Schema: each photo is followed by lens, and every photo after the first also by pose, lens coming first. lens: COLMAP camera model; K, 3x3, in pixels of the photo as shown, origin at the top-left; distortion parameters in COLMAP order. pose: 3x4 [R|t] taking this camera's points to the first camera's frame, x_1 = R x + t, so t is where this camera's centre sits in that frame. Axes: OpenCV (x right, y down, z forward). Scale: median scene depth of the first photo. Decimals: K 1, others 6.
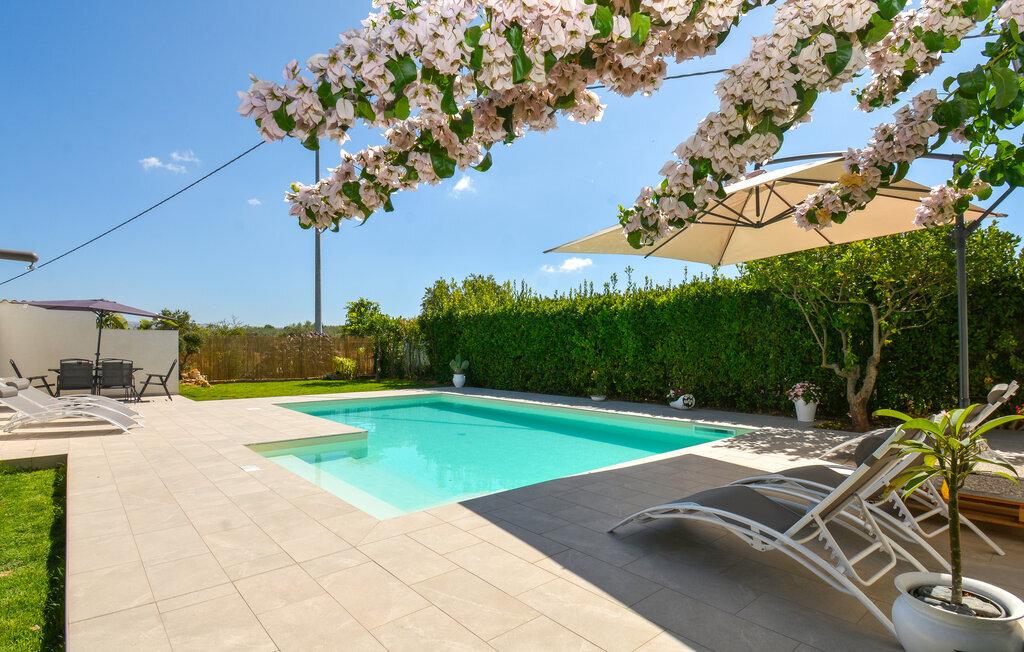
lens RADIAL K [[515.7, 0, 512.1], [0, 515.7, 339.9], [0, 0, 1]] dist [-0.000102, -0.000325]
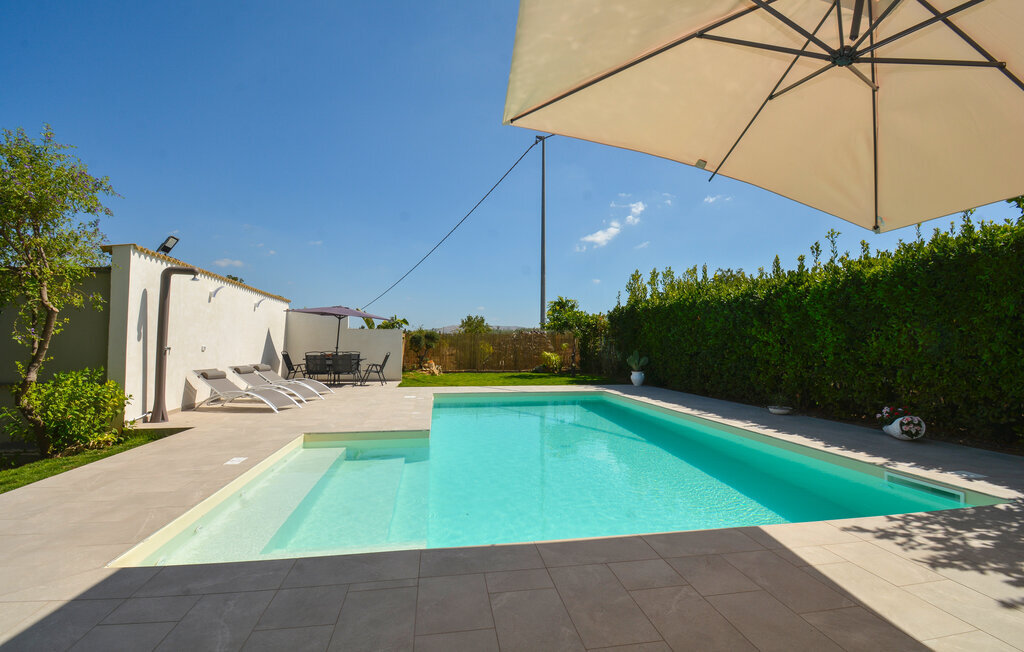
lens RADIAL K [[458.5, 0, 502.8], [0, 458.5, 324.9], [0, 0, 1]] dist [0.000760, -0.016254]
pose [[0.848768, -0.021514, -0.528328, 0.171346], [0.006830, 0.999535, -0.029729, 0.006843], [0.528722, 0.021624, 0.848520, 0.218484]]
